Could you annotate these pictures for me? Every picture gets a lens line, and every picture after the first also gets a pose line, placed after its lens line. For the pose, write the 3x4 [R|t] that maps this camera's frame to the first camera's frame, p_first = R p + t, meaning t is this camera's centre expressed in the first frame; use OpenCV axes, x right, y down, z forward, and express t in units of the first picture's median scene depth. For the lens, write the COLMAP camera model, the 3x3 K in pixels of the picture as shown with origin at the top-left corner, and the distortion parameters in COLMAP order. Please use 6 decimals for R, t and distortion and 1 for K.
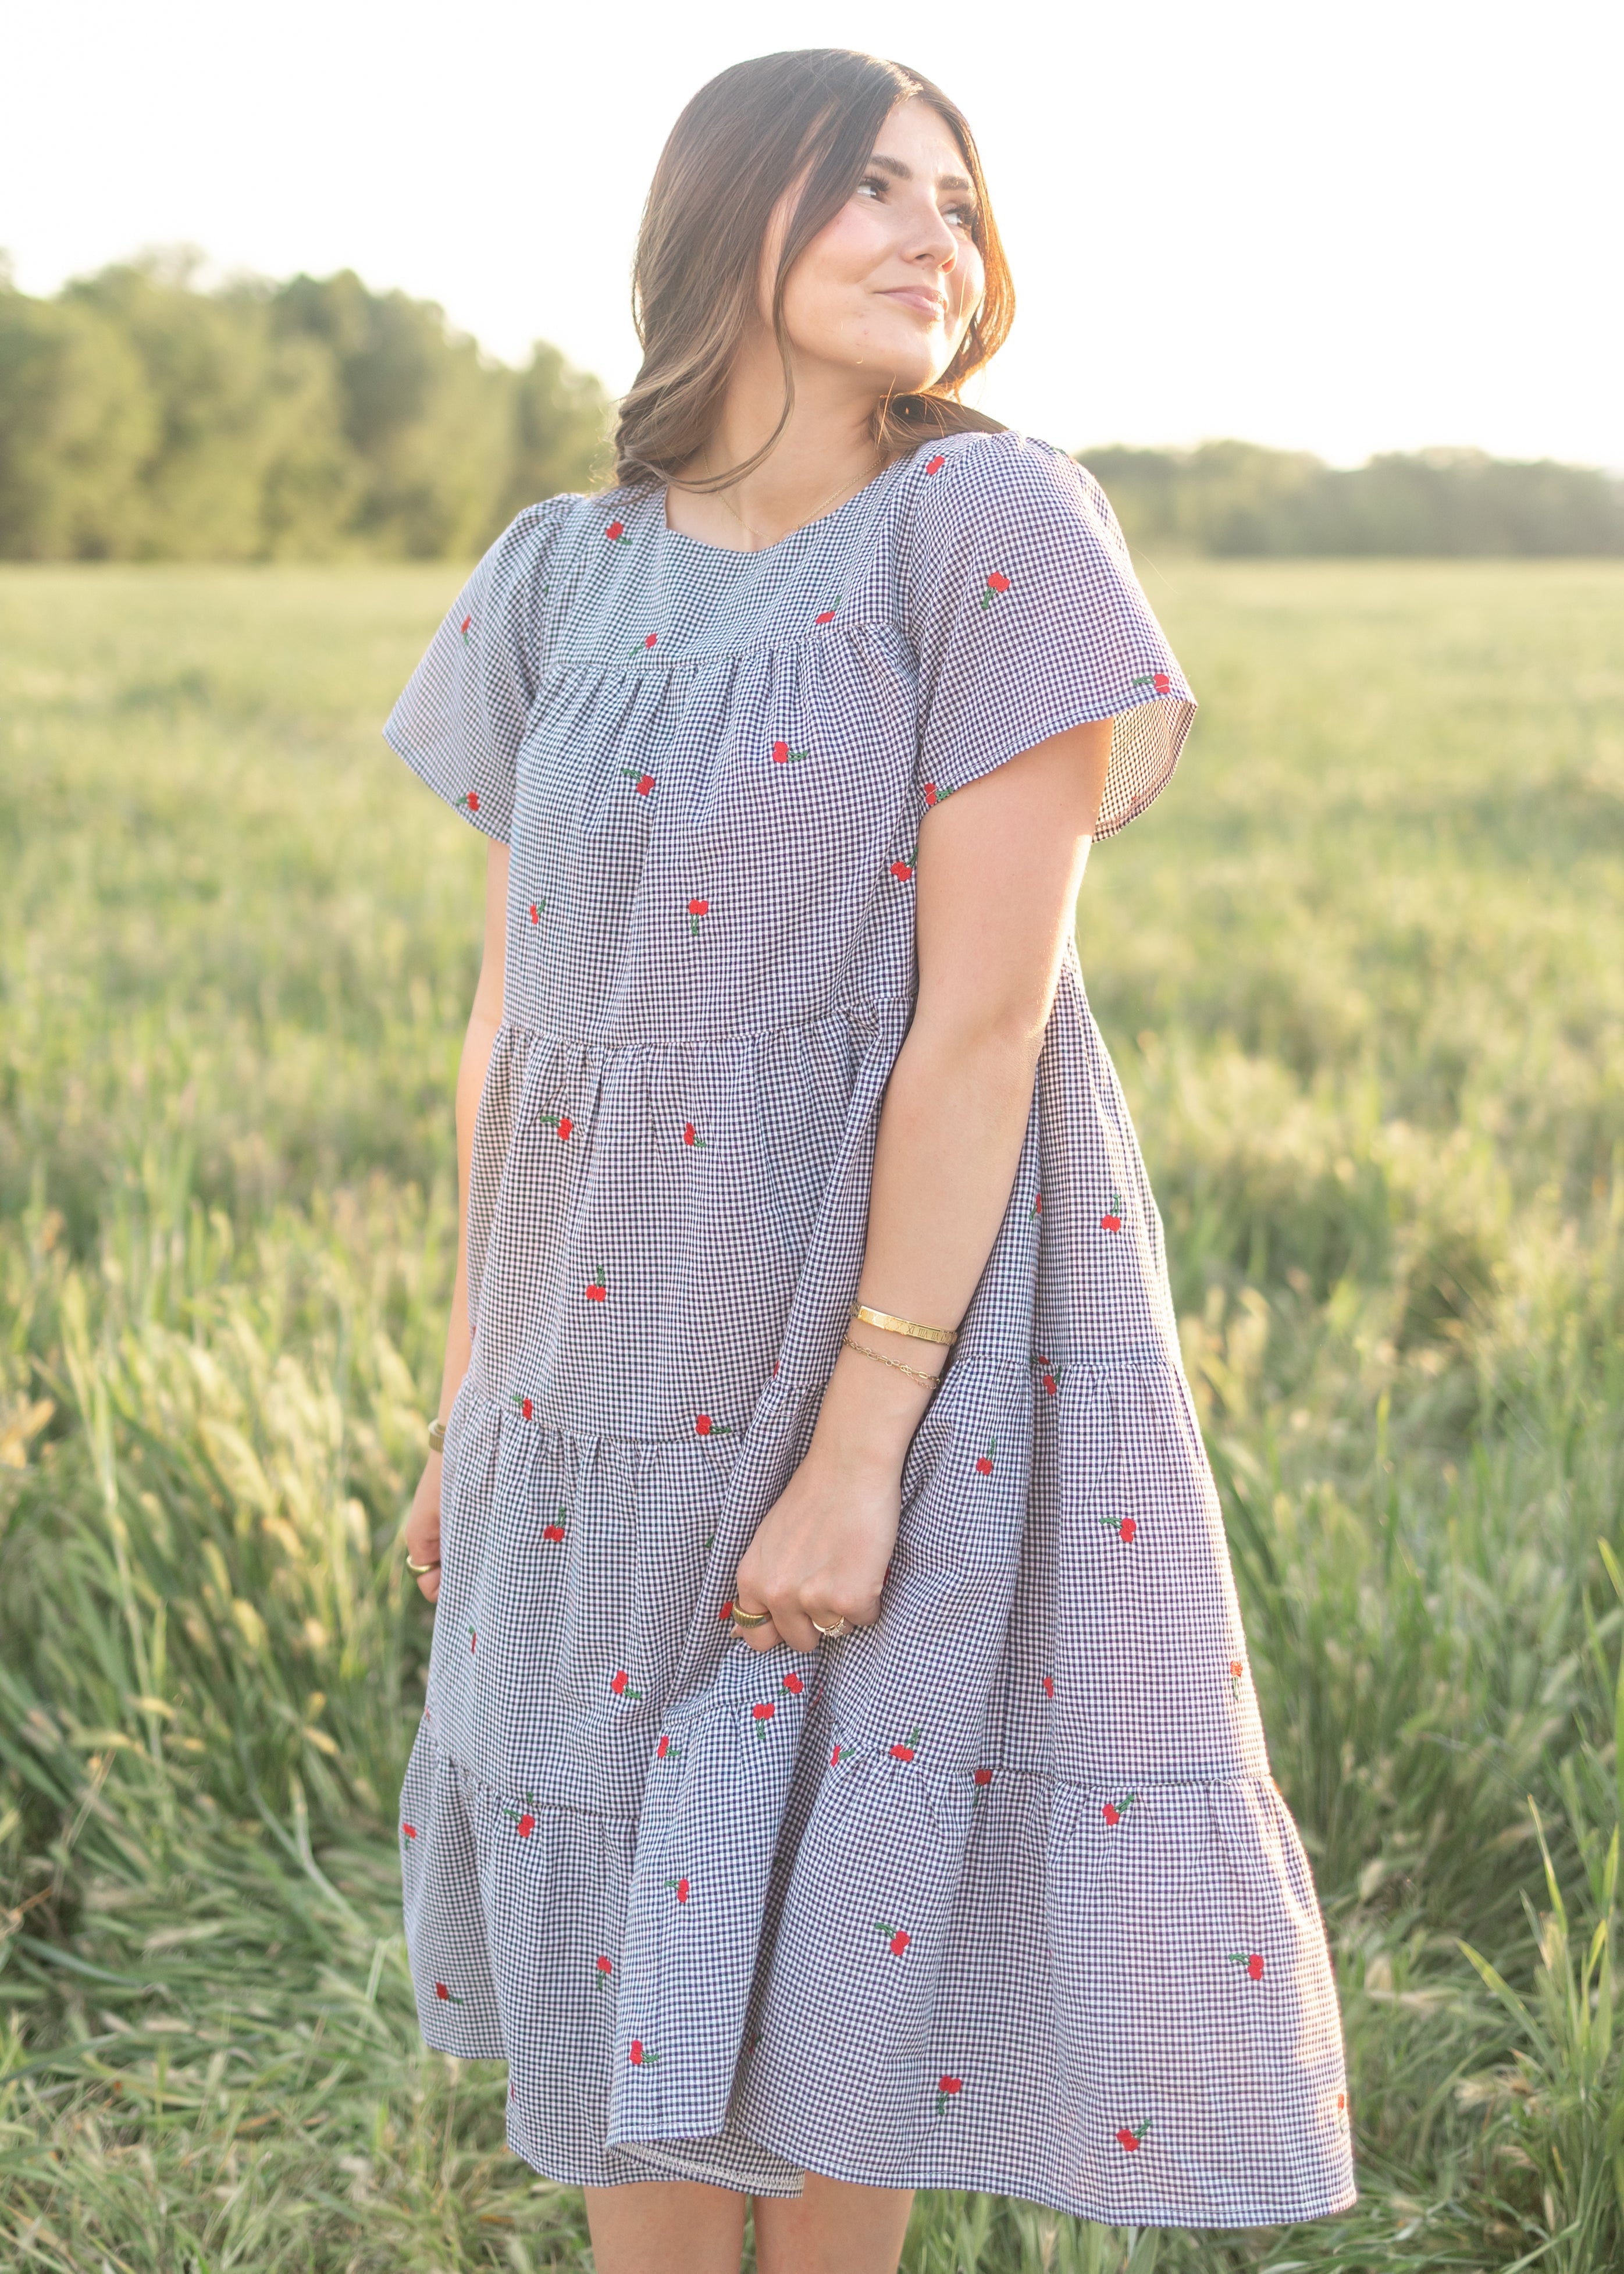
lens RADIAL K [[3548.1, 0, 745.0], [0, 3548.1, 977.1], [0, 0, 1]] dist [0.005412, 0.024680]
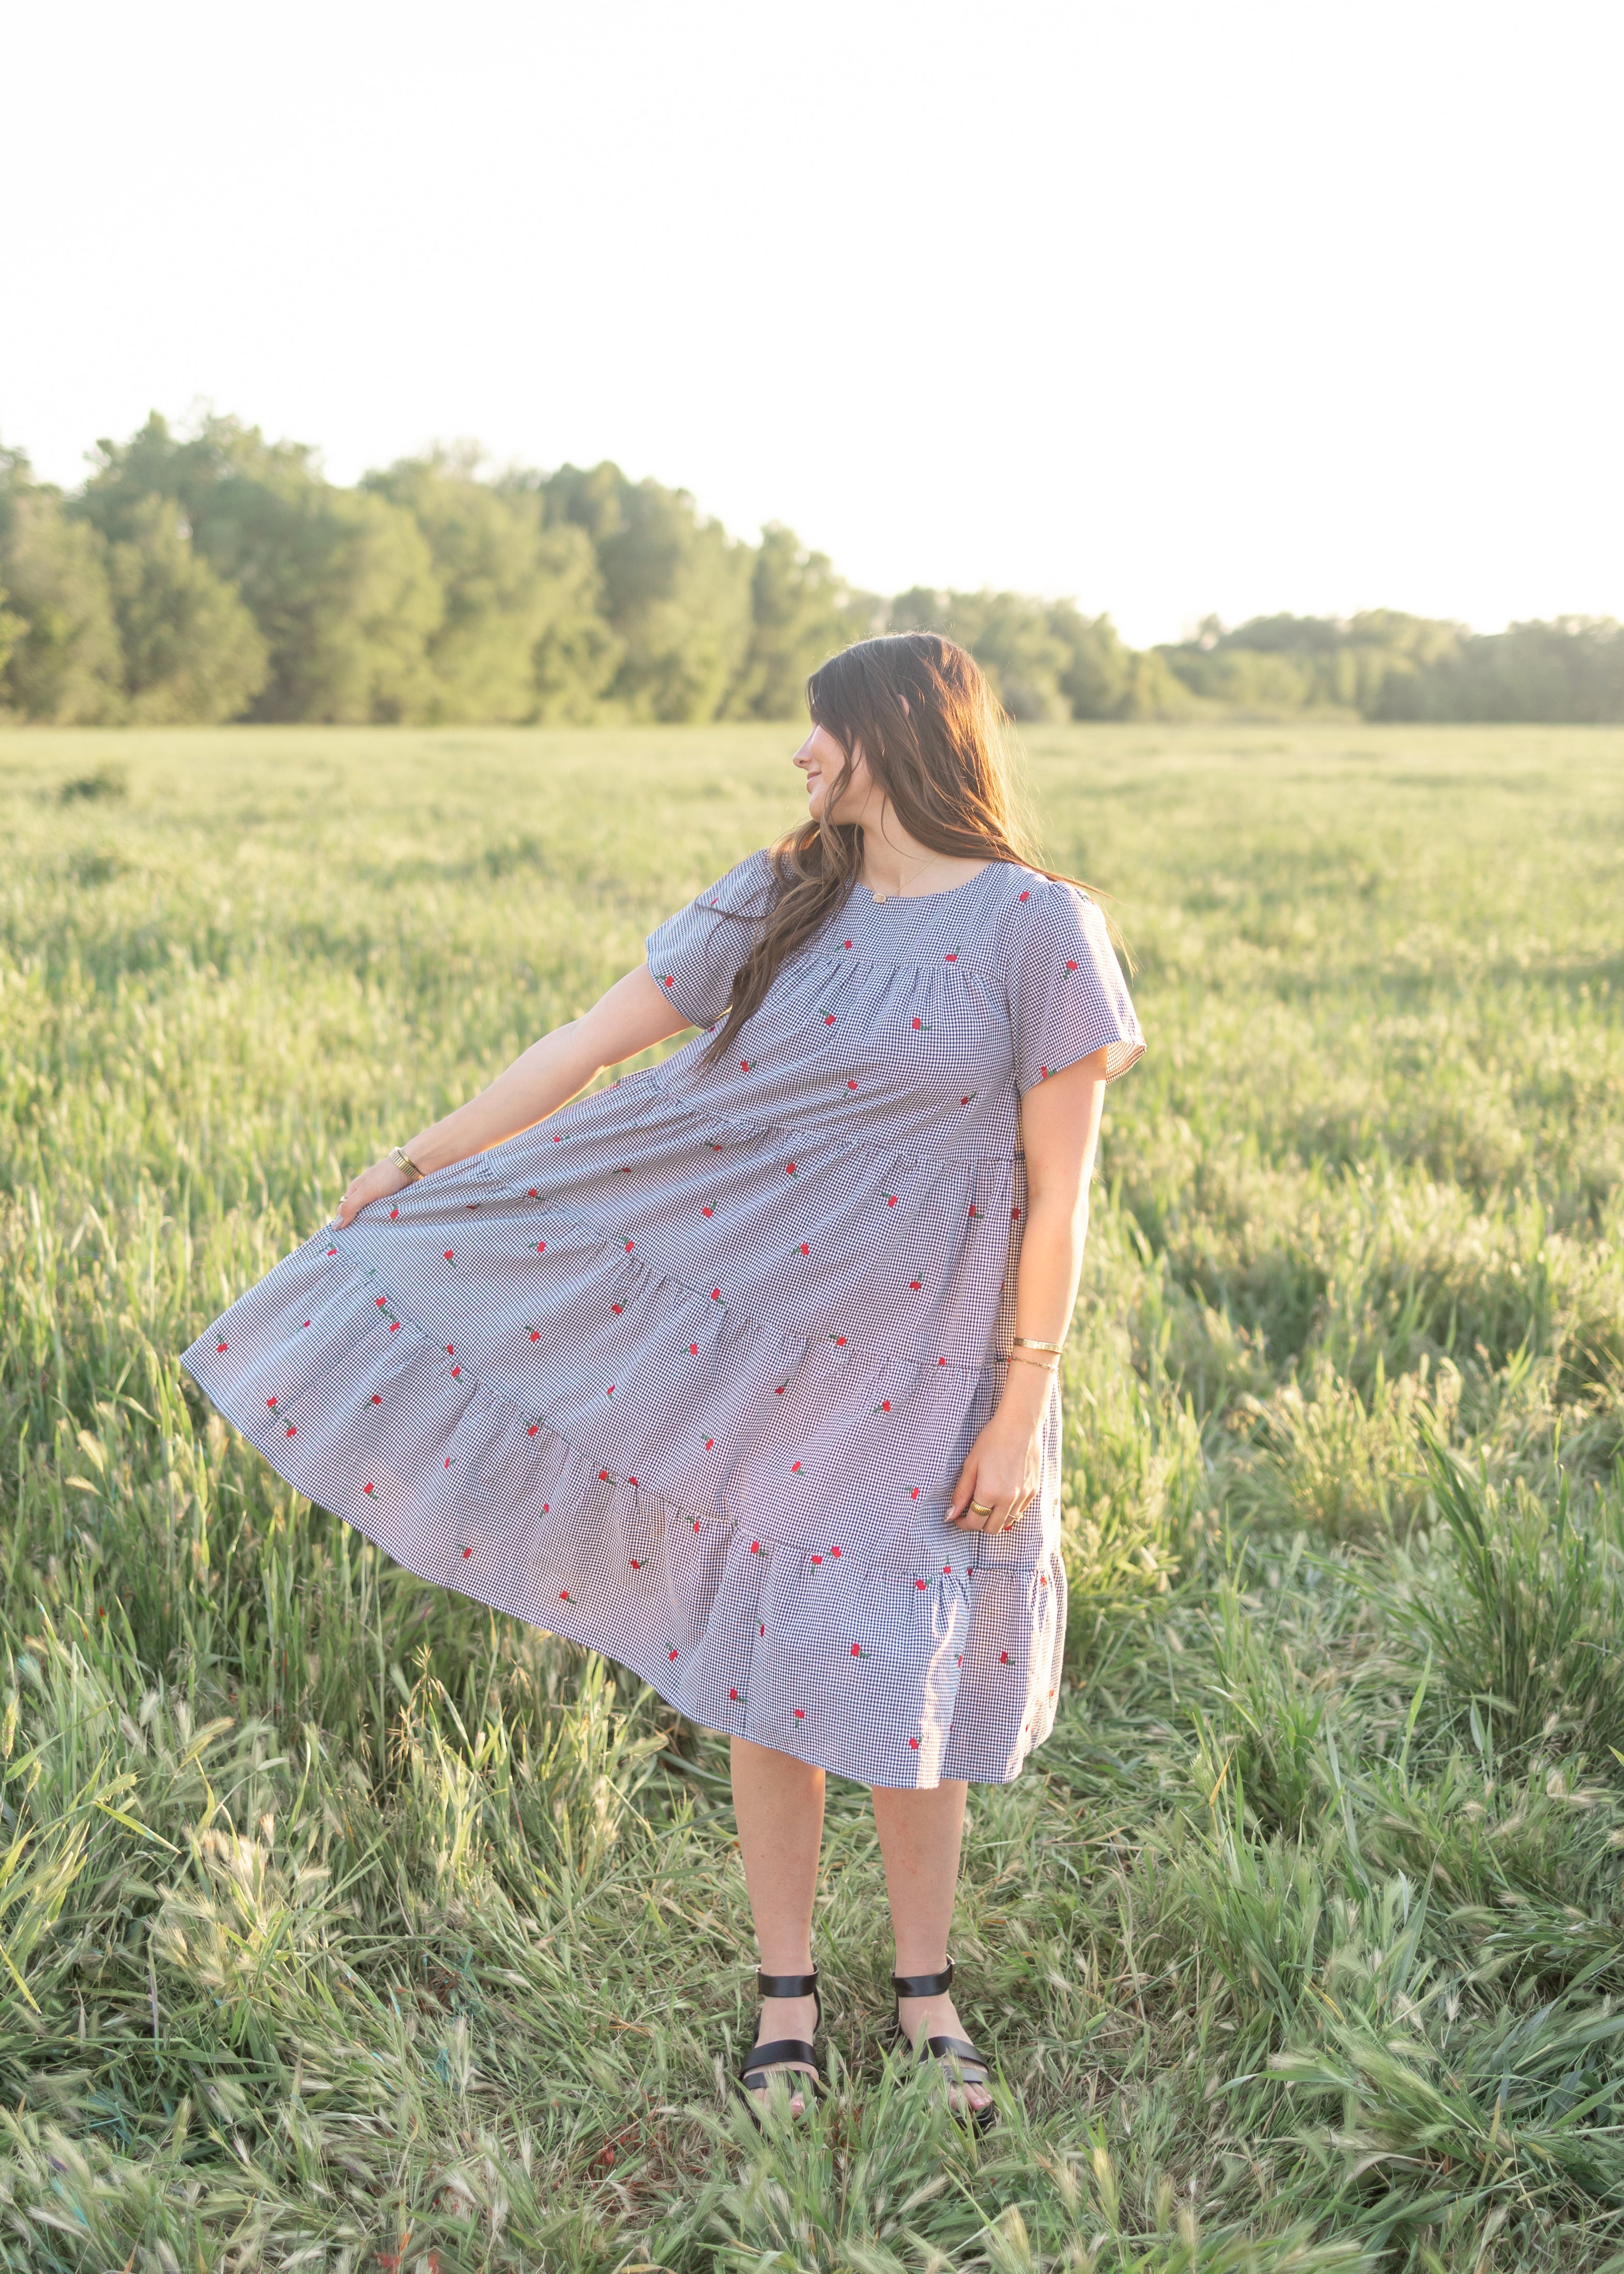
lens RADIAL K [[3236.4, 0, 772.3], [0, 3236.4, 1130.6], [0, 0, 1]] dist [0.010754, 0.002267]
pose [[0.998831, 0.013106, -0.046528, -0.056764], [-0.012429, 0.999813, 0.014801, -0.013045], [0.046713, -0.014205, 0.998807, -0.240108]]
